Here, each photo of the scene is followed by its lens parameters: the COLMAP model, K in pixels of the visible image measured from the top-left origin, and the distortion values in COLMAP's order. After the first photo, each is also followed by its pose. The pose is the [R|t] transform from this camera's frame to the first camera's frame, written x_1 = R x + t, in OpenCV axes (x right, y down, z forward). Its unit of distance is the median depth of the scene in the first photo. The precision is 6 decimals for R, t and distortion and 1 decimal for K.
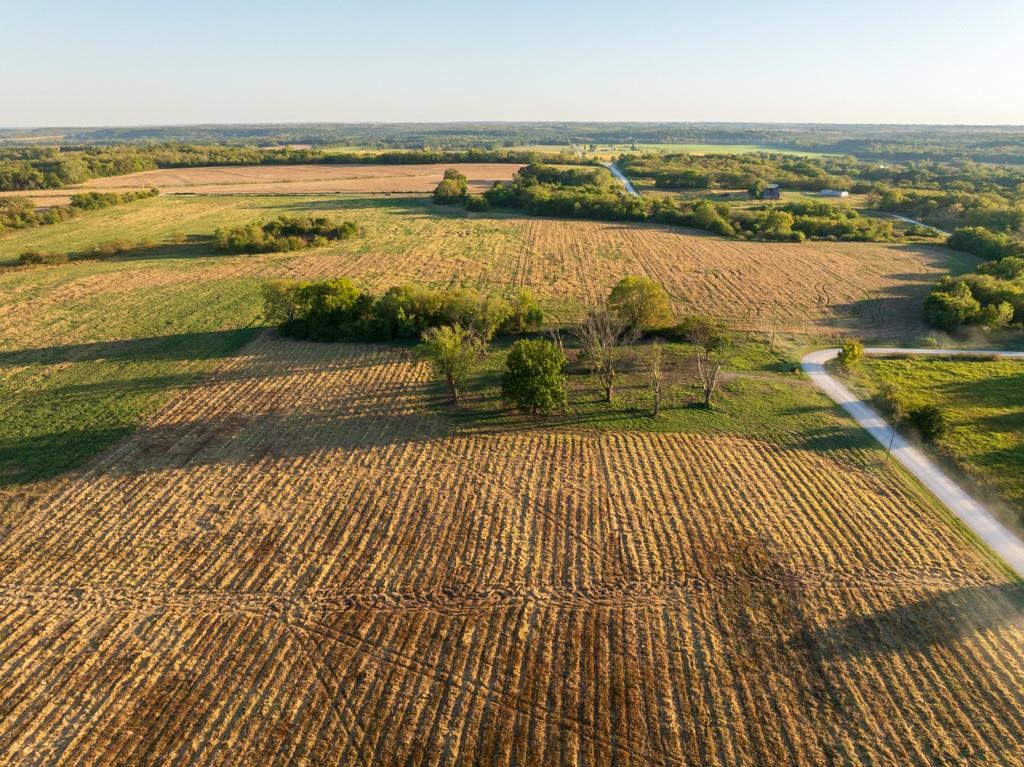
lens RADIAL K [[724.8, 0, 516.3], [0, 724.8, 360.7], [0, 0, 1]] dist [-0.035312, -0.003044]
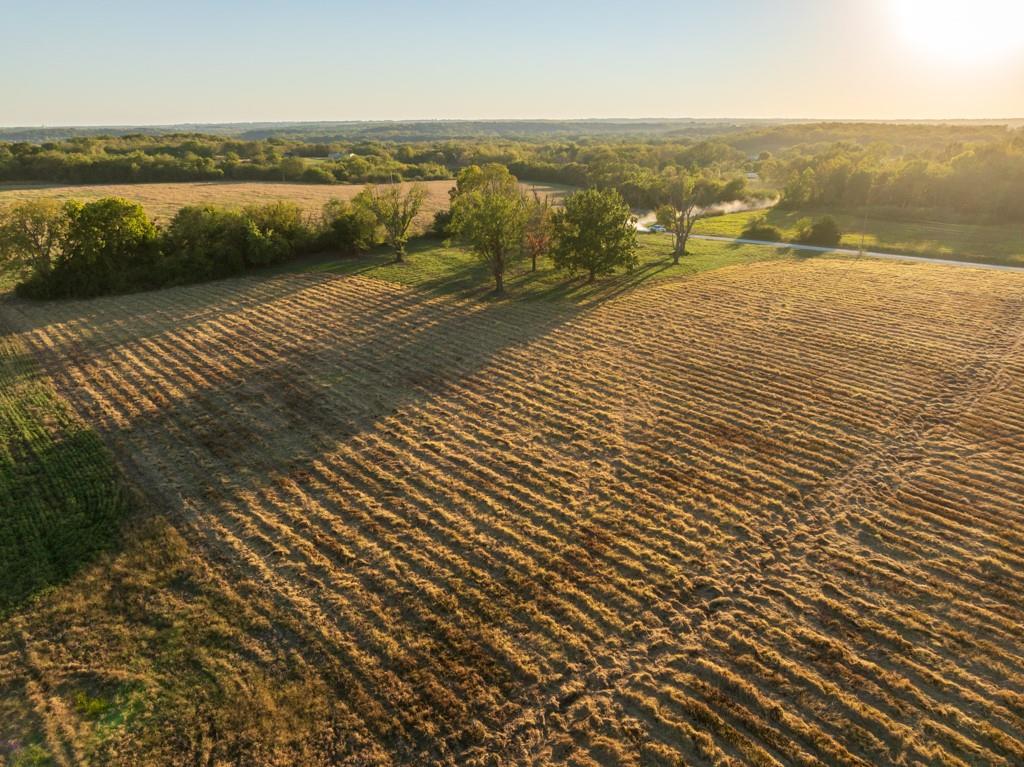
lens RADIAL K [[719.1, 0, 512.0], [0, 719.1, 383.5], [0, 0, 1]] dist [-0.044717, 0.012196]
pose [[0.703157, -0.247175, 0.666689, -0.734700], [0.227801, 0.966522, 0.118077, 0.079747], [-0.673555, 0.068846, 0.735923, 0.540517]]
